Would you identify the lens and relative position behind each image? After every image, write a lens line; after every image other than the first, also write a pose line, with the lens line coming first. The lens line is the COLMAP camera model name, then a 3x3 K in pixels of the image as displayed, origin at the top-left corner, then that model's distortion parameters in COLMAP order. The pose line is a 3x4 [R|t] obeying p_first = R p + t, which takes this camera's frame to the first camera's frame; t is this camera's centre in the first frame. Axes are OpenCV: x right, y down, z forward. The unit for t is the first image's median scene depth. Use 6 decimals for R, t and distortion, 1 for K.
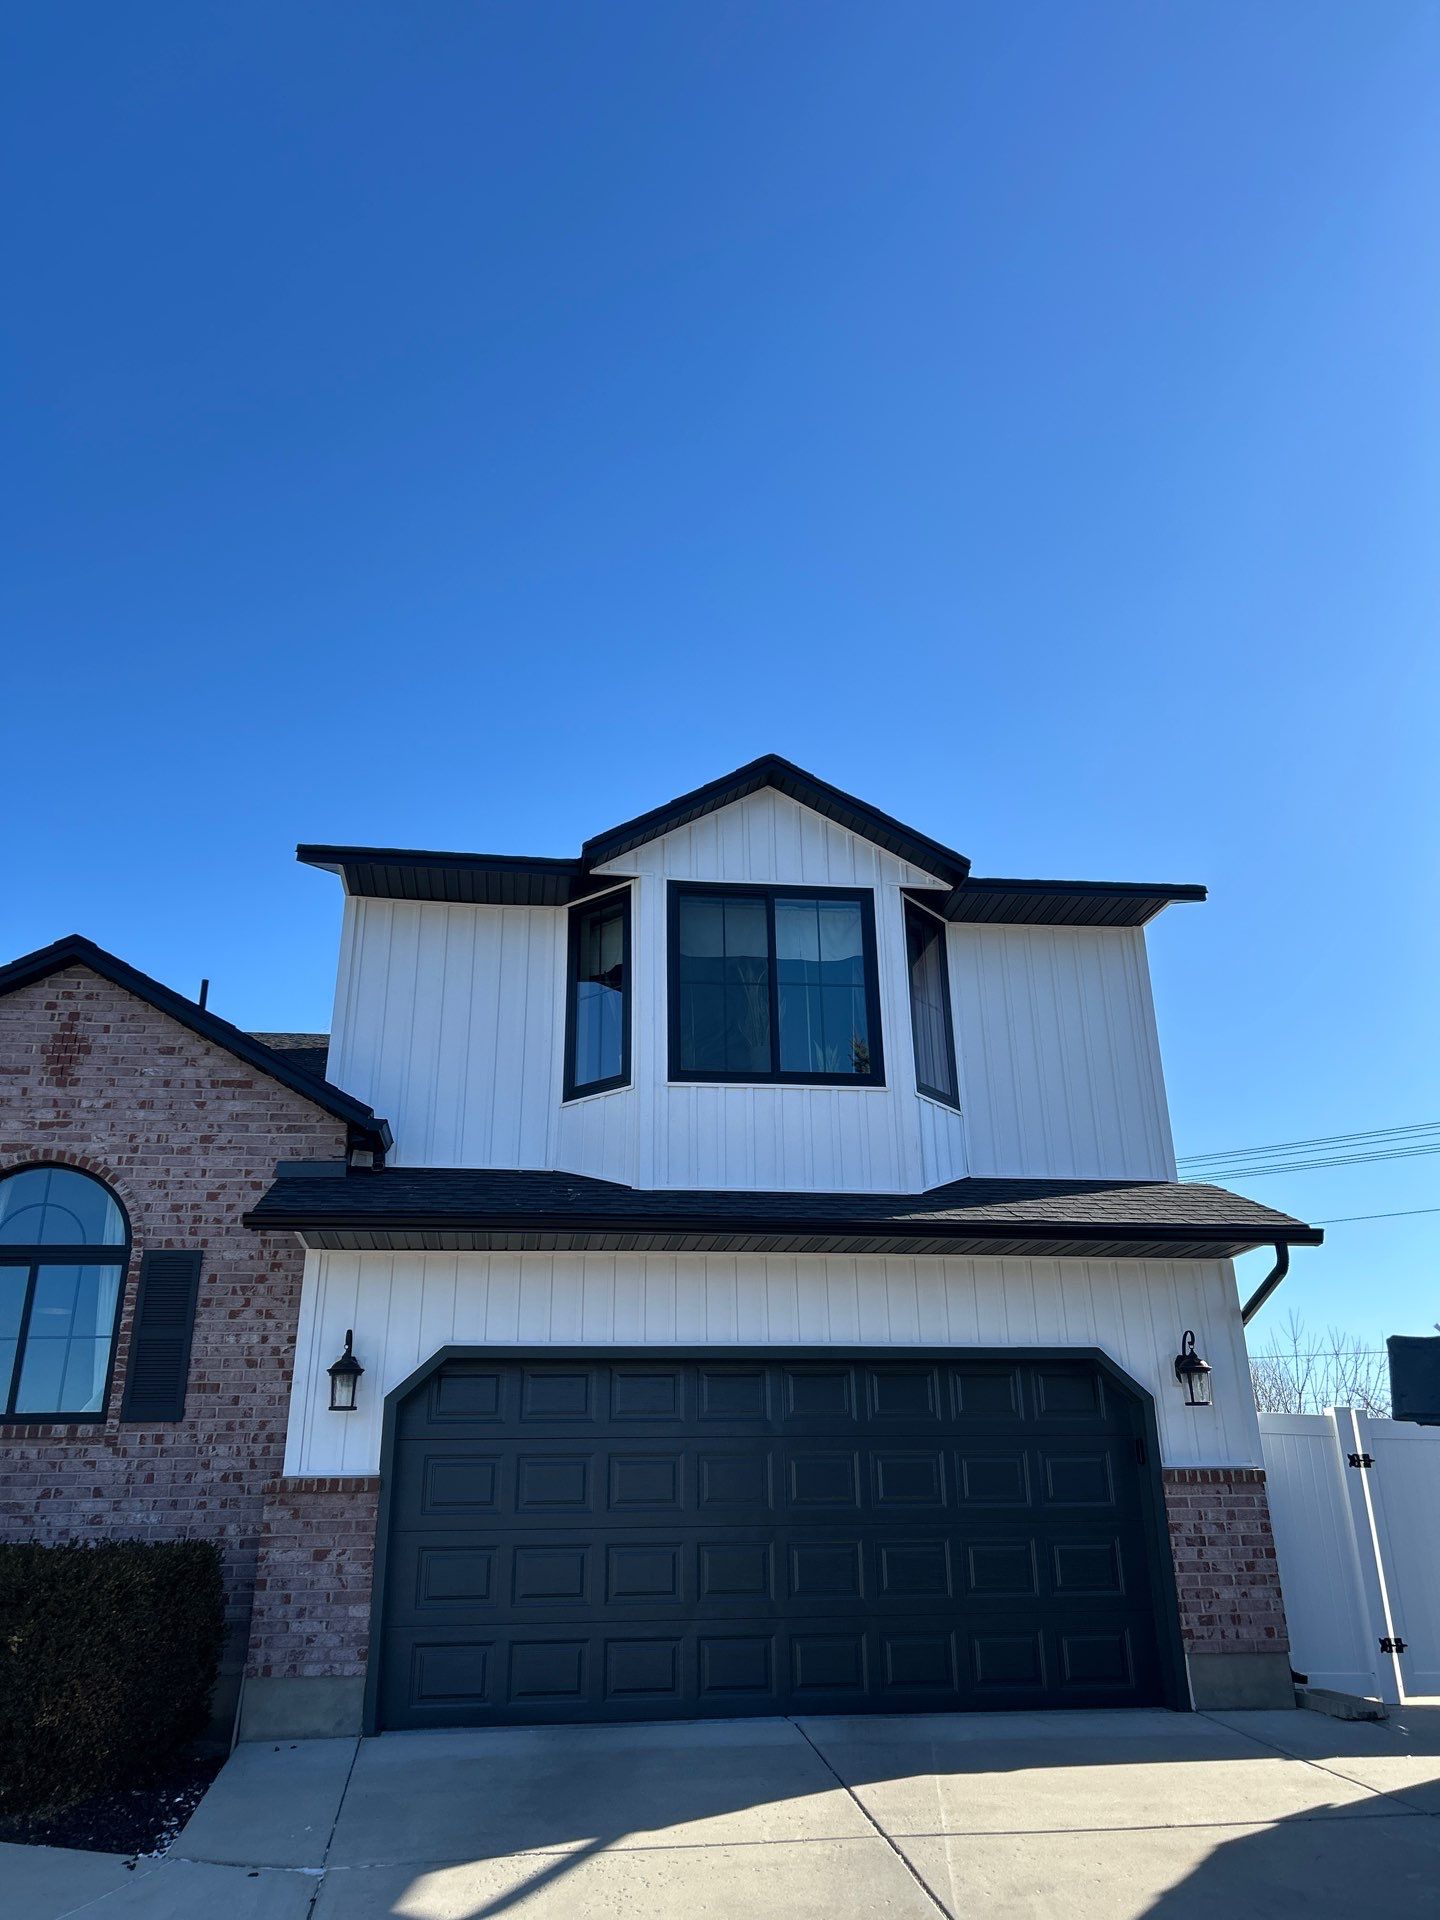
lens RADIAL K [[1458.8, 0, 727.1], [0, 1458.8, 979.9], [0, 0, 1]] dist [0.065162, -0.071746]
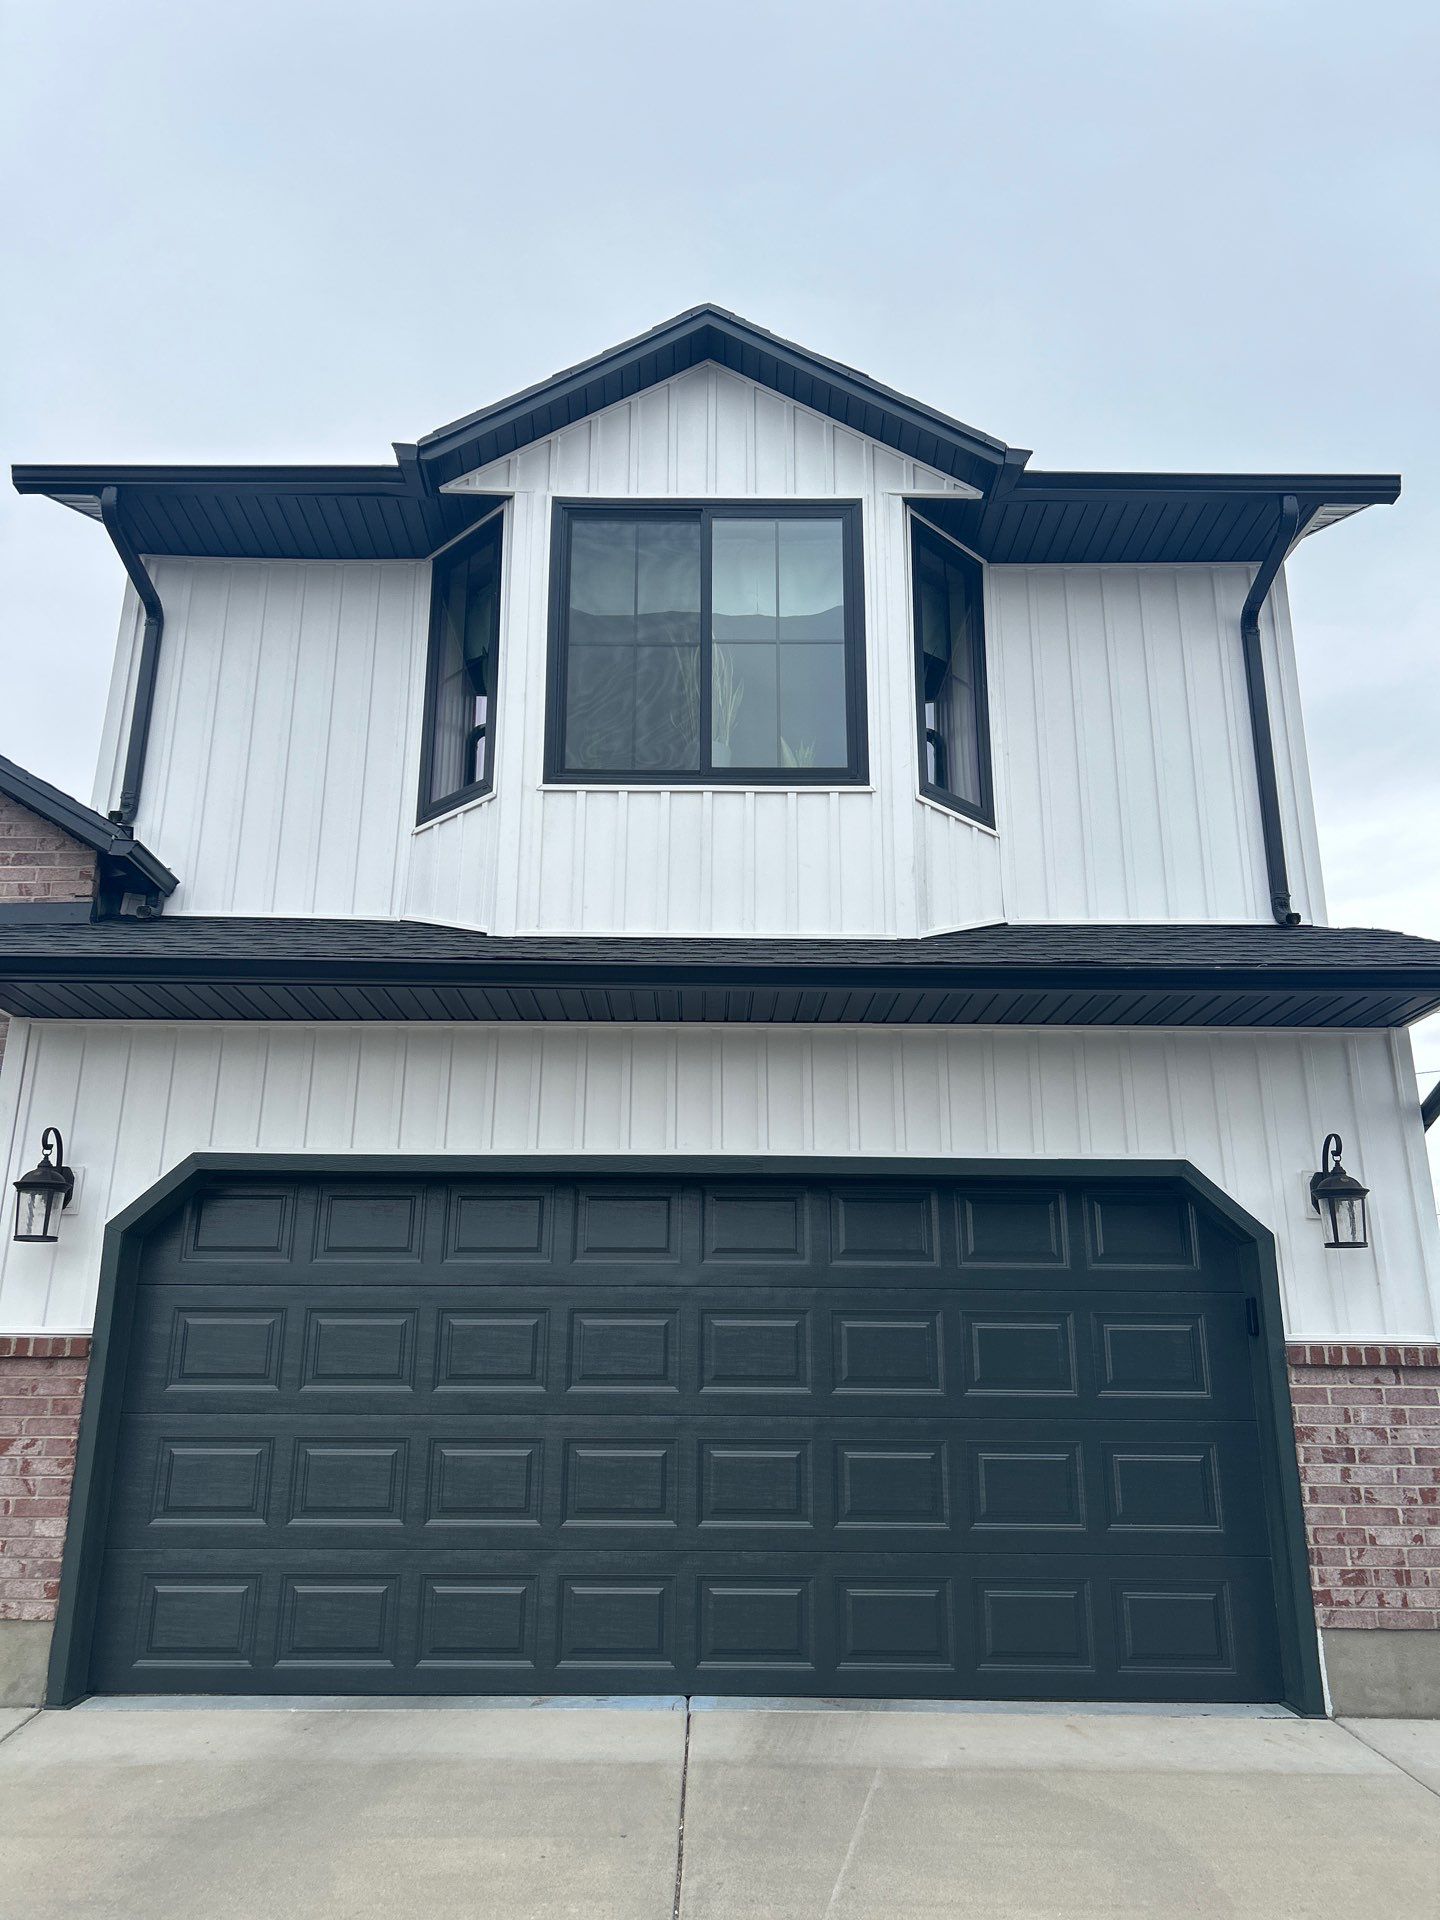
lens RADIAL K [[1458.8, 0, 702.7], [0, 1458.8, 971.8], [0, 0, 1]] dist [0.065162, -0.071746]
pose [[0.991281, -0.015343, -0.130871, 0.130936], [0.026466, 0.996141, 0.083684, 0.110695], [0.129082, -0.086418, 0.987861, 0.349396]]
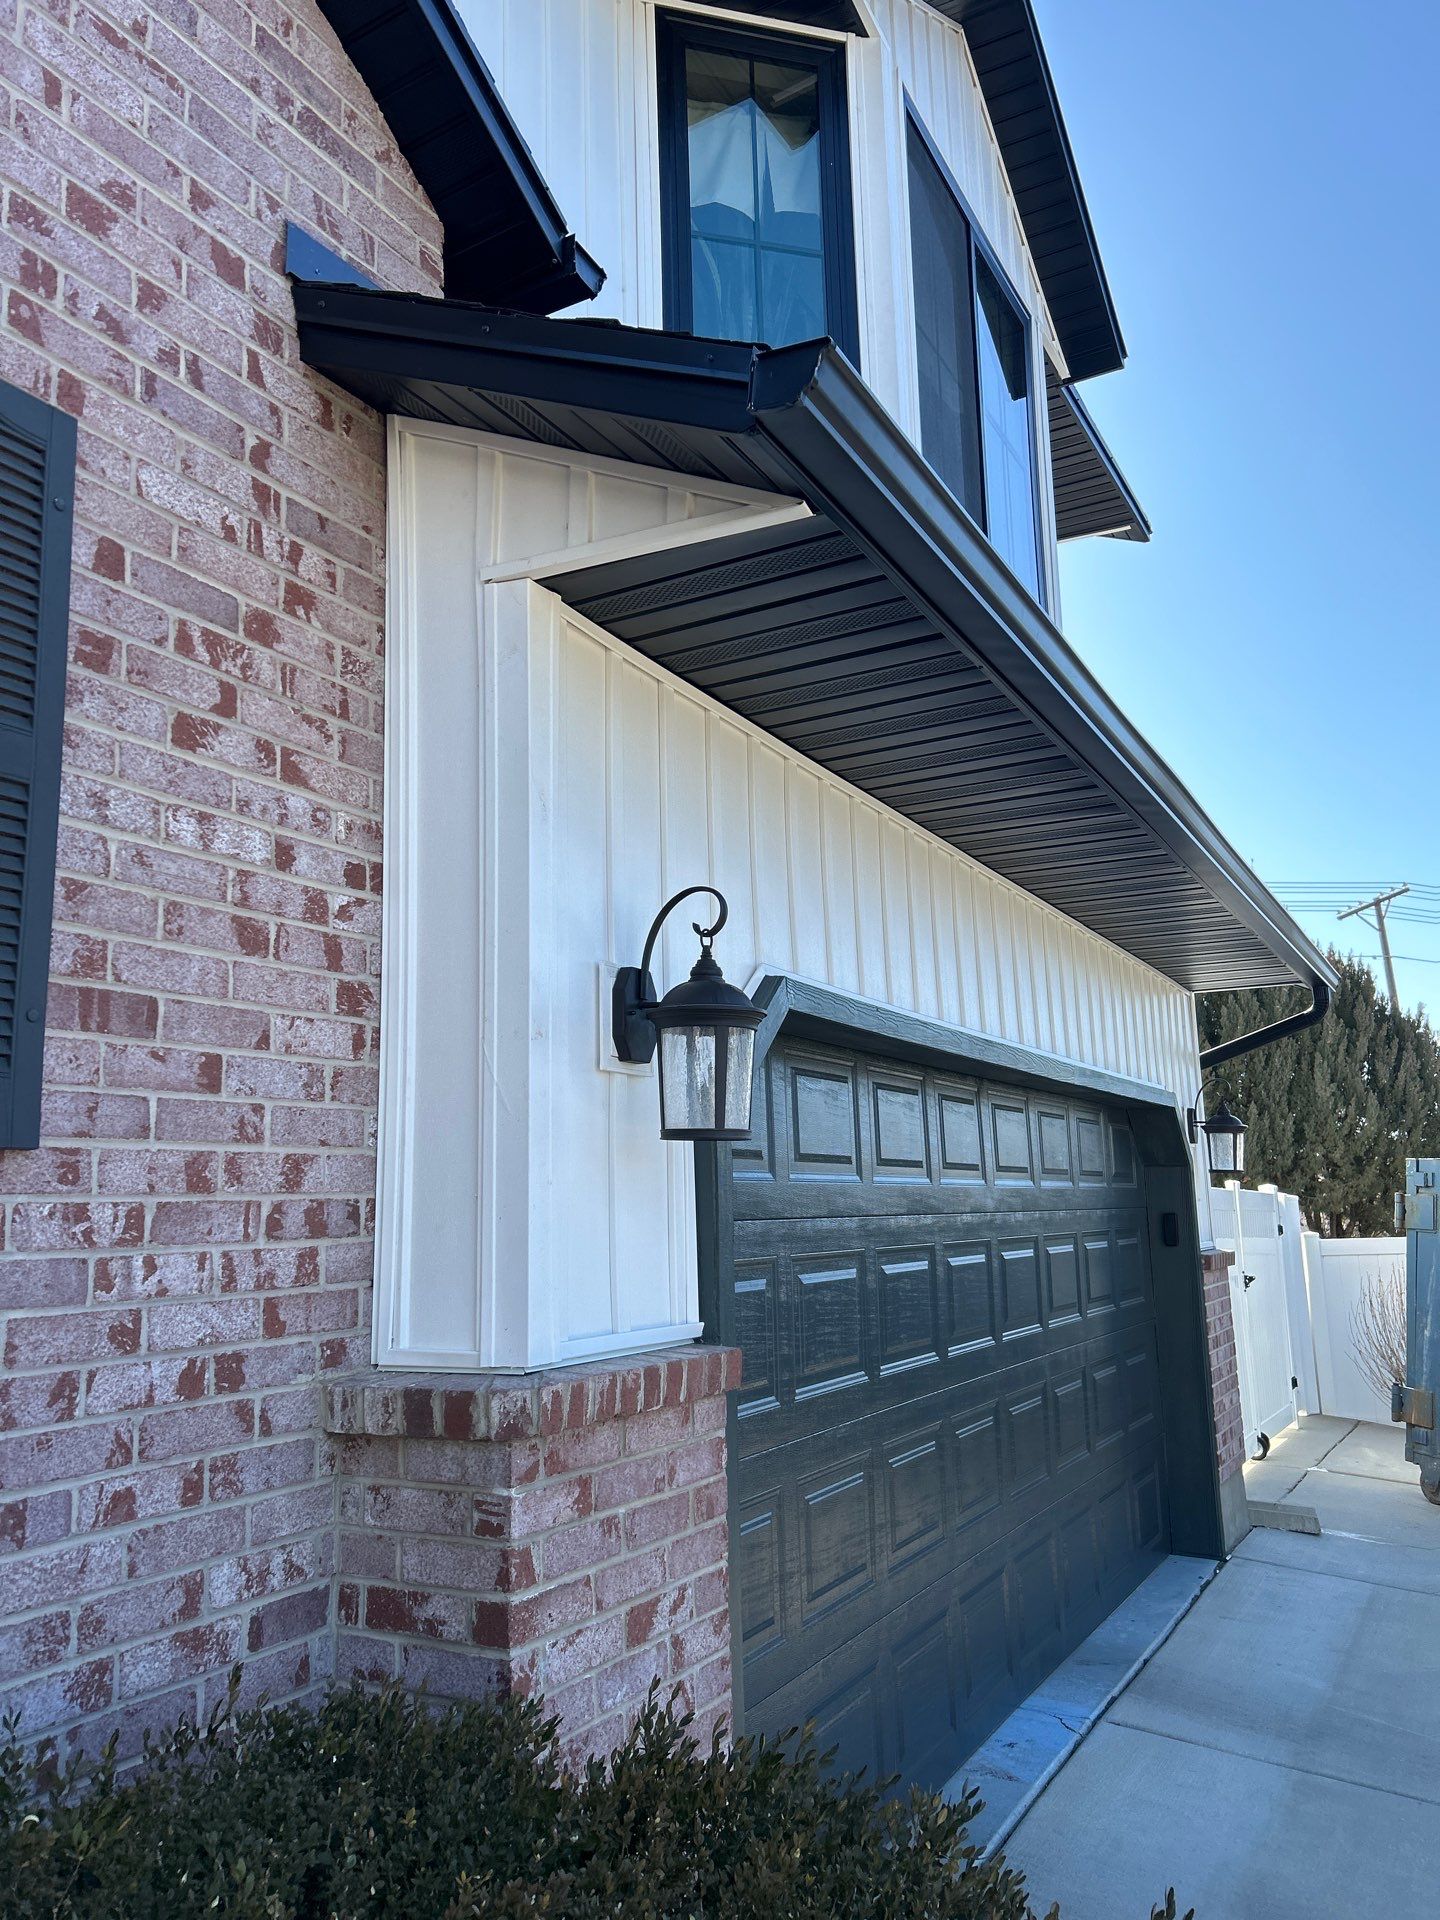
lens RADIAL K [[1458.8, 0, 728.0], [0, 1458.8, 942.0], [0, 0, 1]] dist [0.065162, -0.071746]
pose [[0.572082, 0.150573, 0.806257, -0.478310], [-0.296519, 0.954486, 0.032141, 0.226890], [-0.764721, -0.257458, 0.590692, 0.780048]]
